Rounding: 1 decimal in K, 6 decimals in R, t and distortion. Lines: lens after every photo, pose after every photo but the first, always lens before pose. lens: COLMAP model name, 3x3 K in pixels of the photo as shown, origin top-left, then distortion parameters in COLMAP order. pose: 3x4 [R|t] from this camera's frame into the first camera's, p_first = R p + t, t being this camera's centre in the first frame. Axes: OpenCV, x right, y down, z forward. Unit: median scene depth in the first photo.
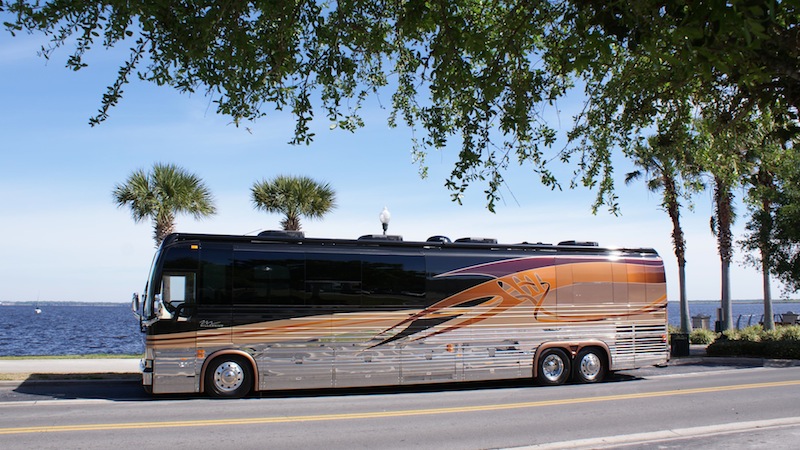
lens RADIAL K [[687.7, 0, 398.5], [0, 687.7, 211.4], [0, 0, 1]] dist [-0.151937, 0.125836]
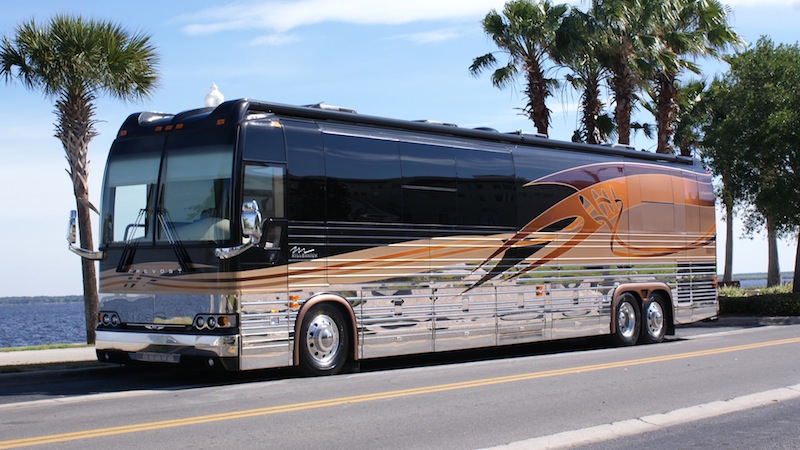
lens RADIAL K [[1261.7, 0, 400.0], [0, 1261.7, 225.0], [0, 0, 1]] dist [-0.041741, -0.068460]
pose [[0.866395, -0.001860, 0.499355, -0.648662], [-0.035850, 0.997181, 0.065915, 0.054707], [-0.498070, -0.075011, 0.863886, -0.010082]]
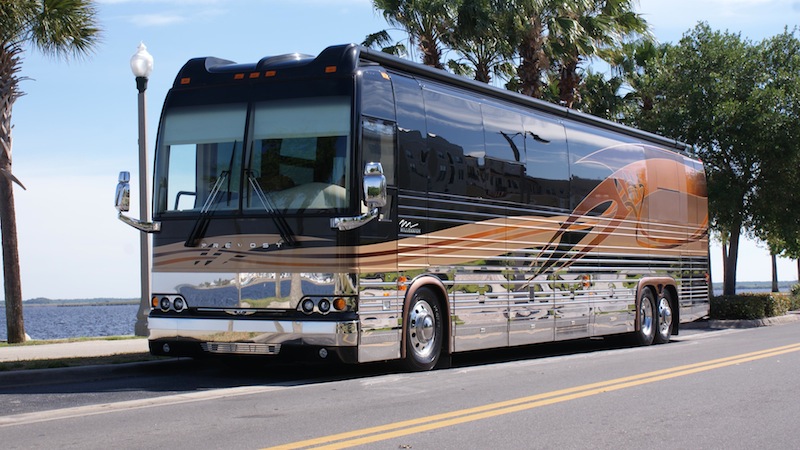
lens RADIAL K [[1367.8, 0, 400.0], [0, 1367.8, 225.0], [0, 0, 1]] dist [-0.031255, -0.085307]
pose [[0.755672, 0.016941, 0.654731, -0.821457], [-0.066110, 0.996533, 0.050518, 0.095394], [-0.651605, -0.081460, 0.754172, 0.184006]]
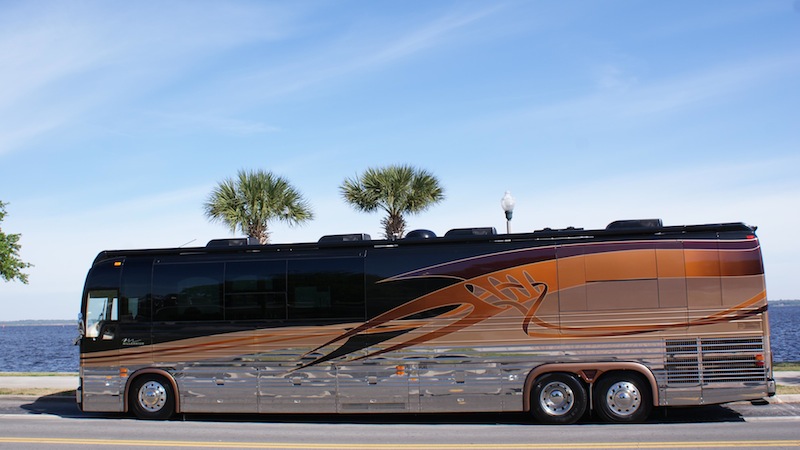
lens RADIAL K [[823.1, 0, 396.8], [0, 823.1, 218.1], [0, 0, 1]] dist [-0.115656, 0.043789]
pose [[0.852292, -0.081455, -0.516686, 0.563328], [0.093723, 0.995596, -0.002355, 0.023217], [0.514602, -0.046418, 0.856172, 0.175342]]
